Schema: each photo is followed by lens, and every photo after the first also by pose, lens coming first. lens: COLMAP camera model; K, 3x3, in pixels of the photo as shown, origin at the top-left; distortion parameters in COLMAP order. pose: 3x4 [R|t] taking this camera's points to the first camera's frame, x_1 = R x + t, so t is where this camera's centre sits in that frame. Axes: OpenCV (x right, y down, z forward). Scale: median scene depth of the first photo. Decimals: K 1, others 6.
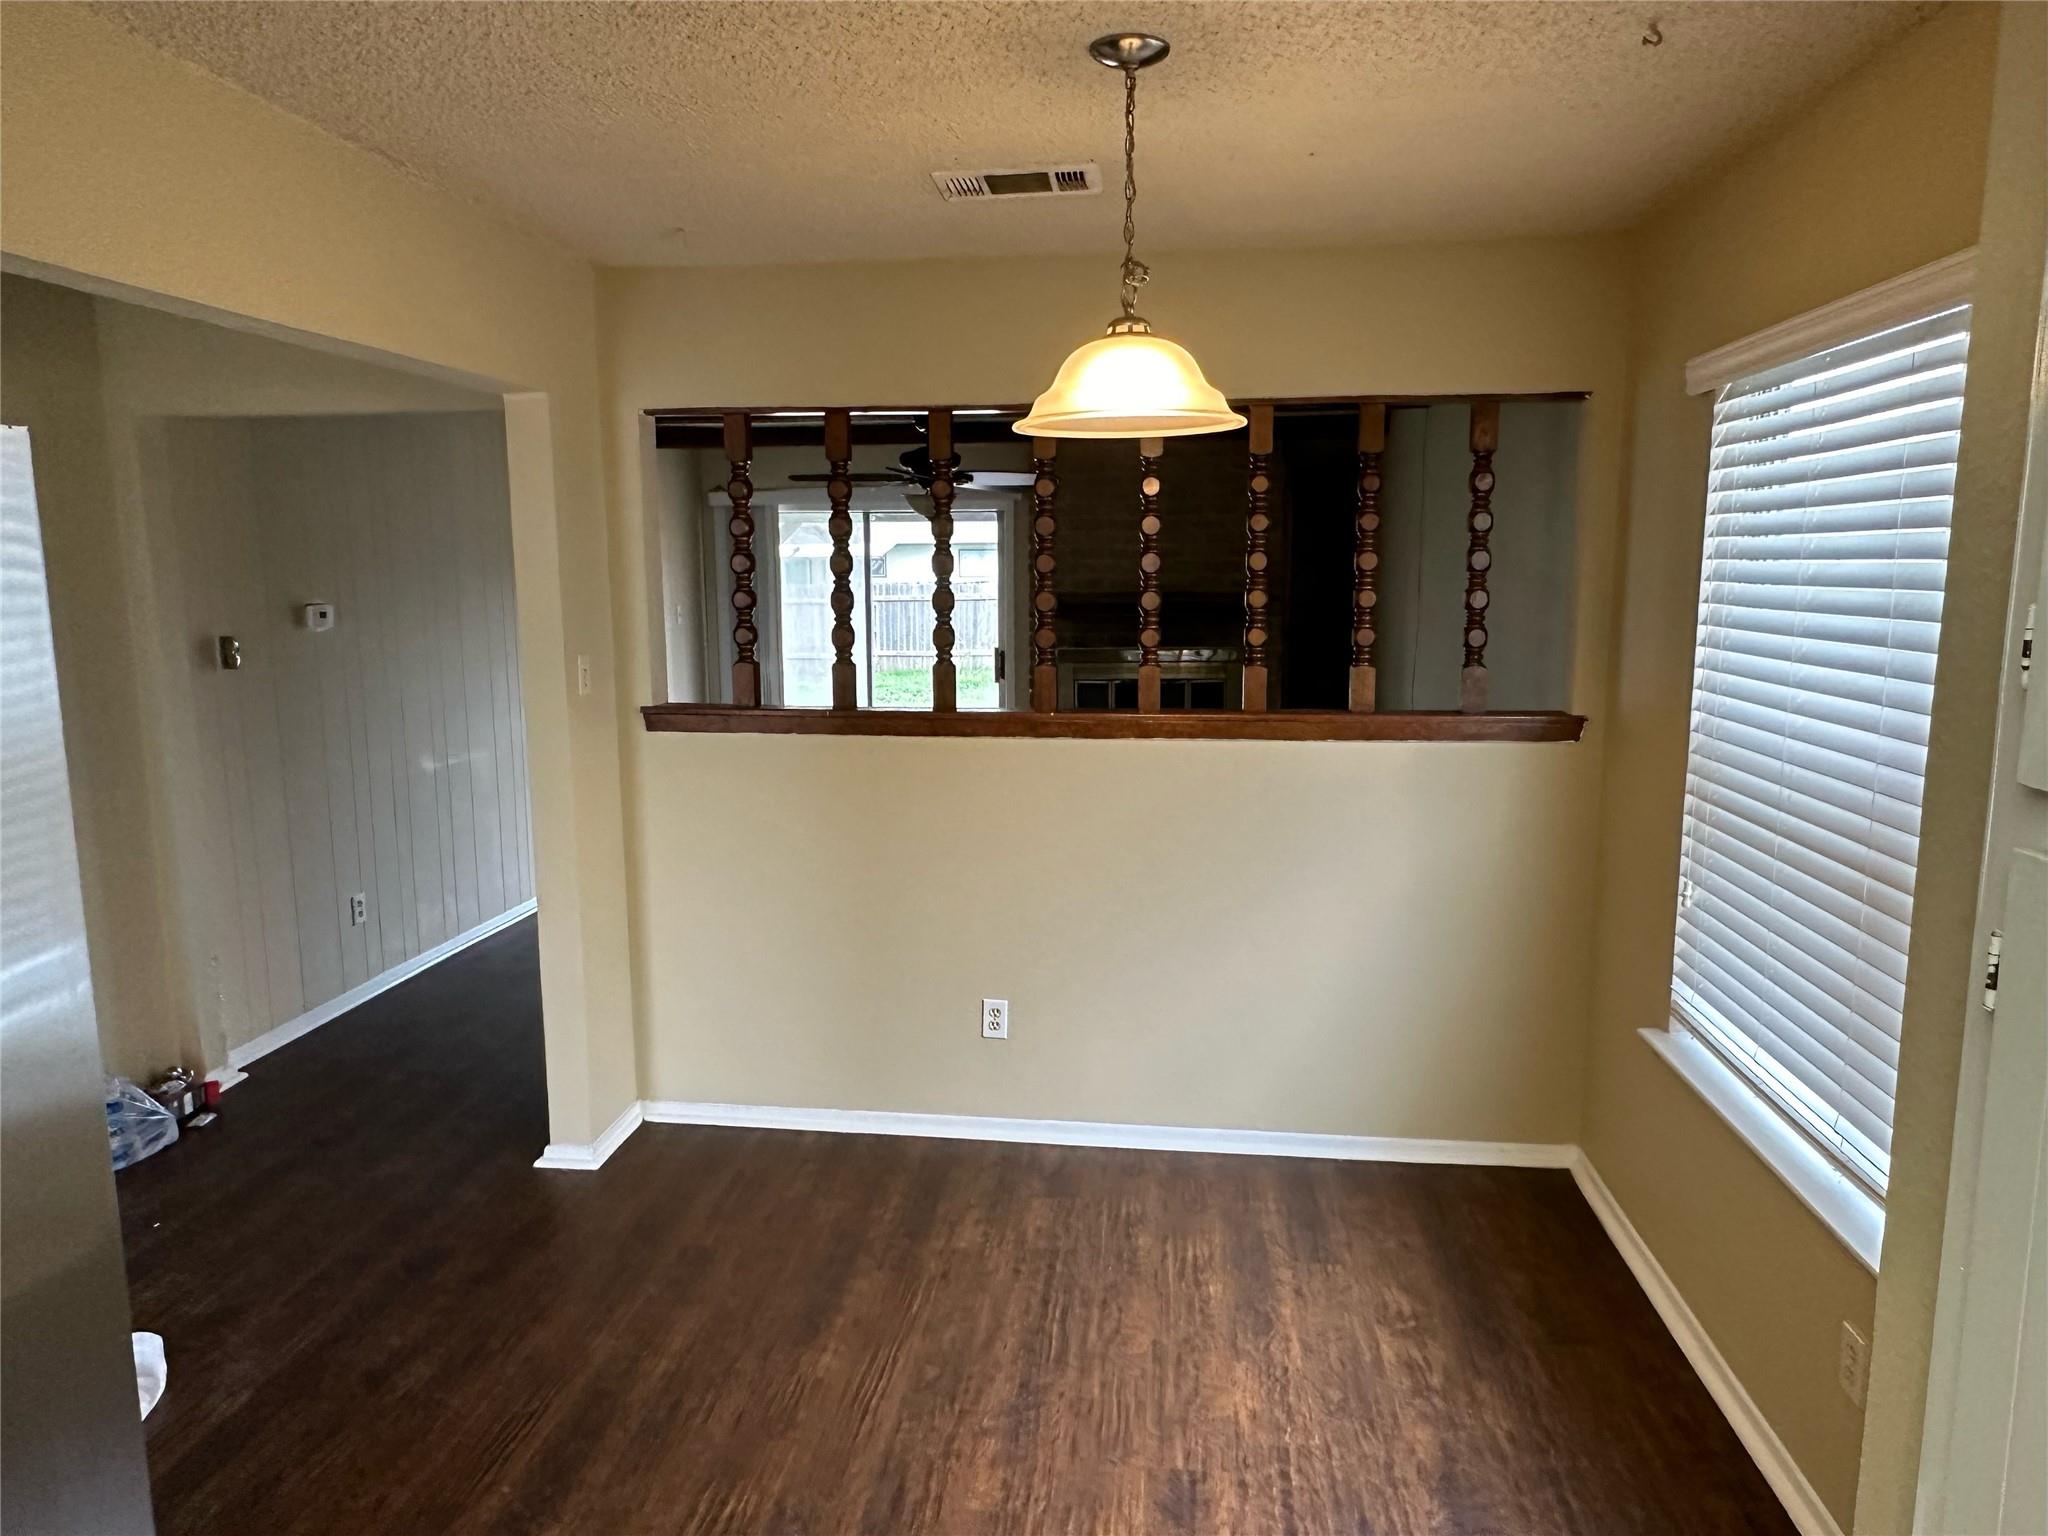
lens RADIAL K [[1326.2, 0, 1024.0], [0, 1326.2, 768.0], [0, 0, 1]] dist [-0.002819, -0.016890]
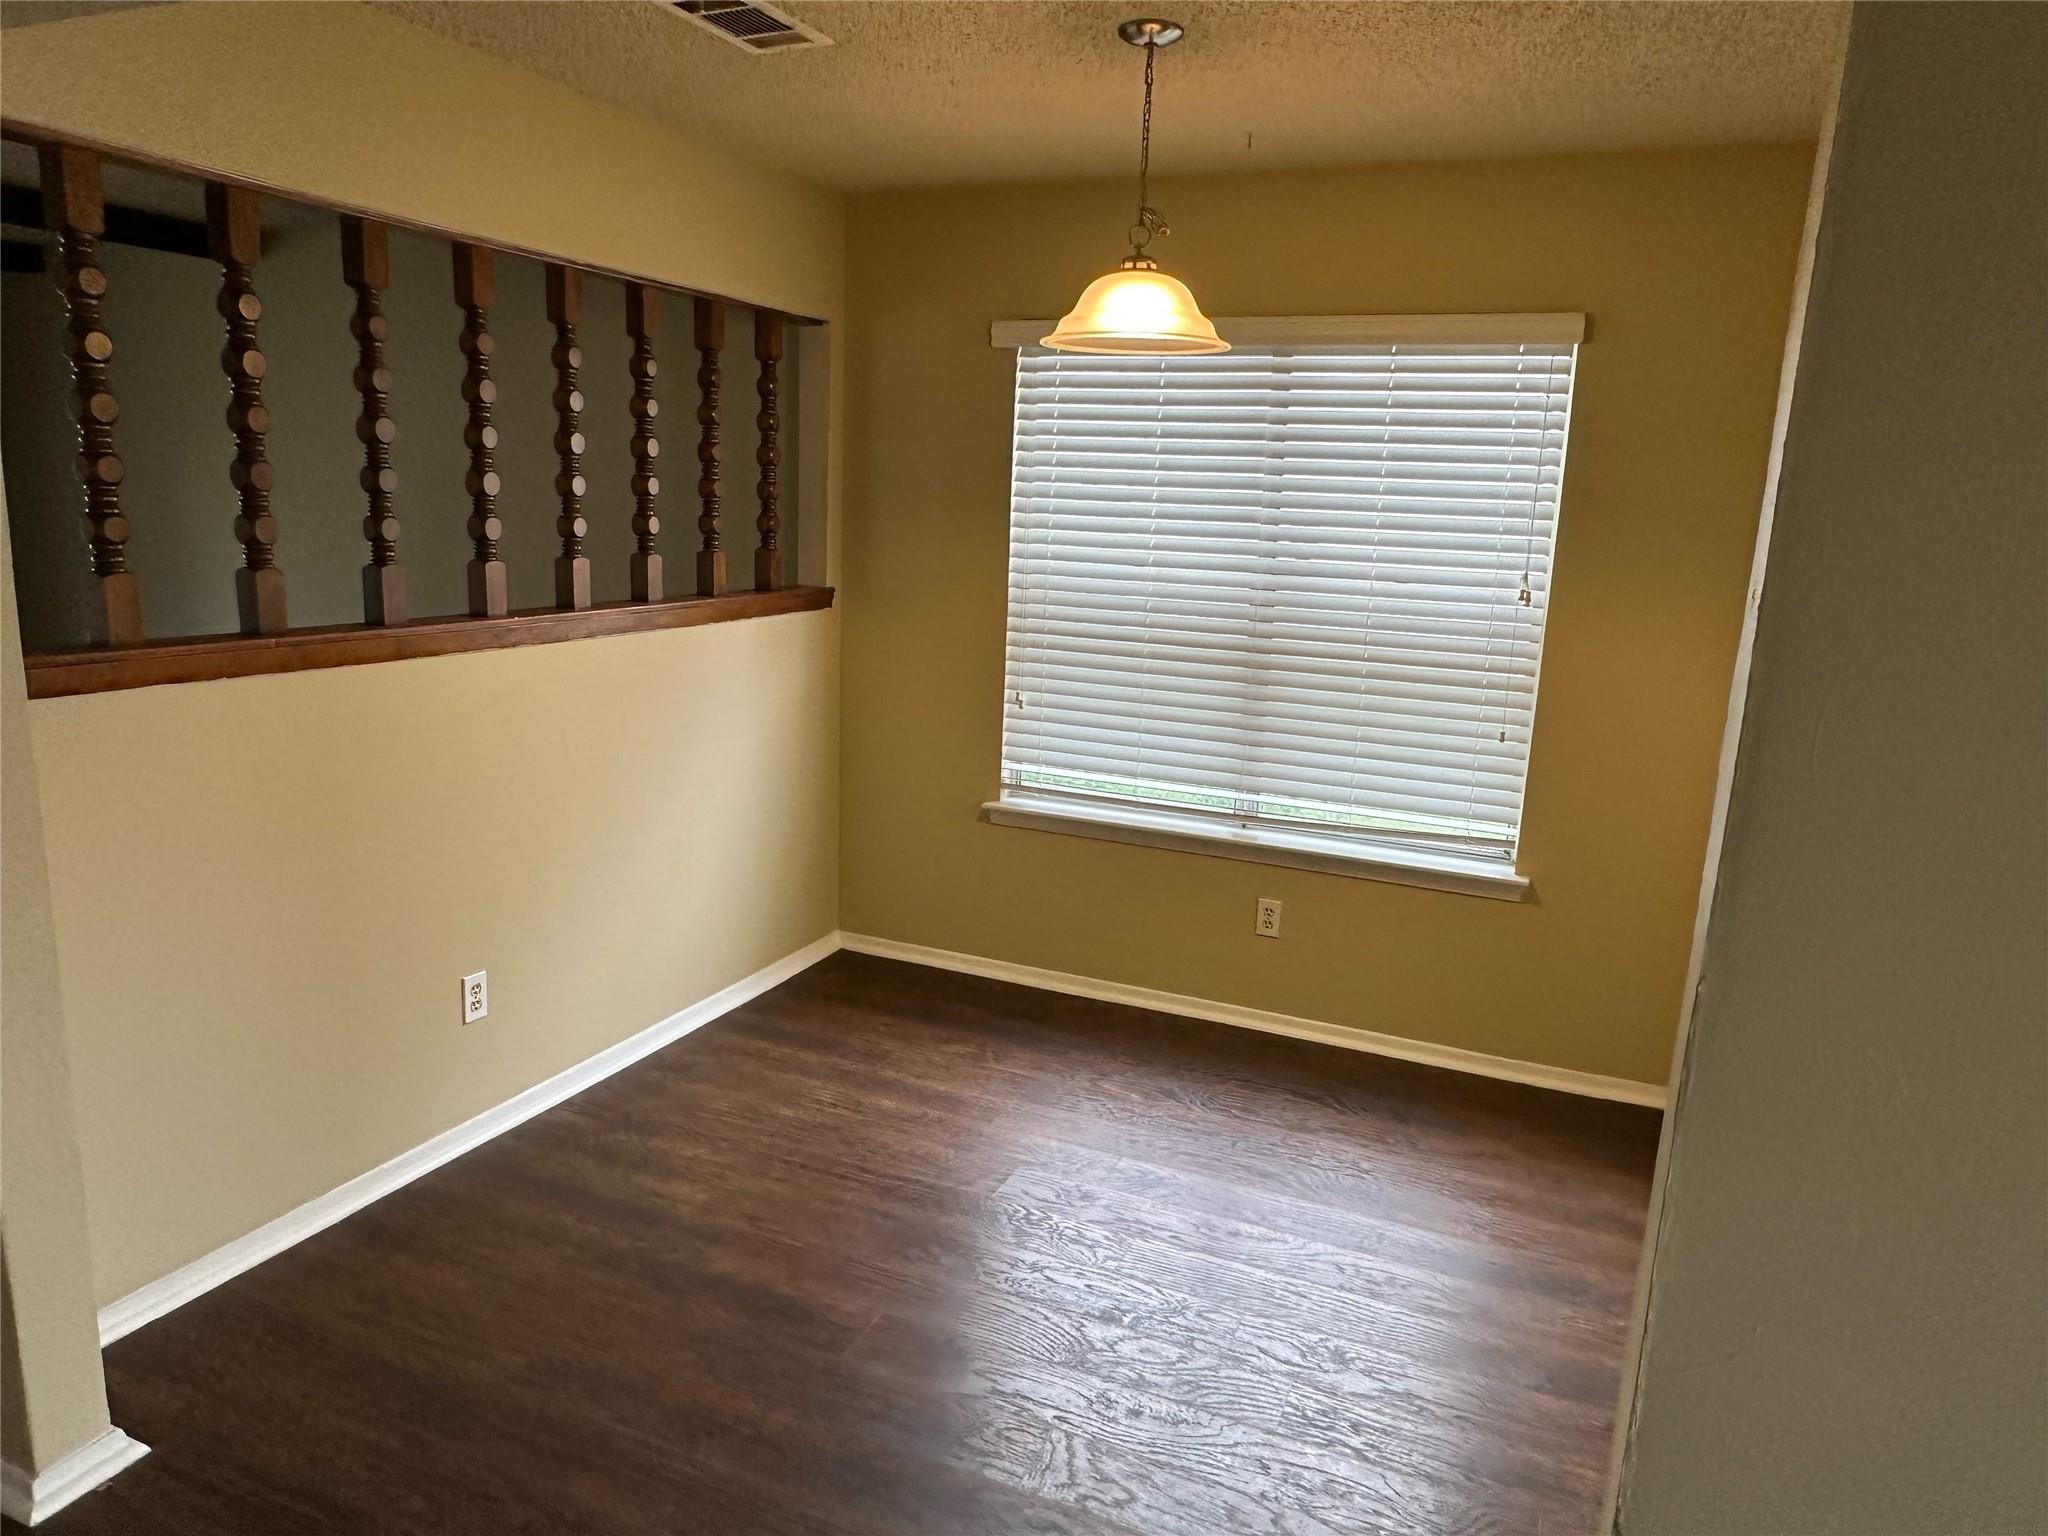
lens RADIAL K [[1326.2, 0, 1024.0], [0, 1326.2, 768.0], [0, 0, 1]] dist [-0.002819, -0.016890]
pose [[0.295459, -0.177284, 0.938762, -0.776182], [0.103593, 0.982783, 0.152993, -0.047250], [-0.949722, 0.052046, 0.308737, 0.485098]]
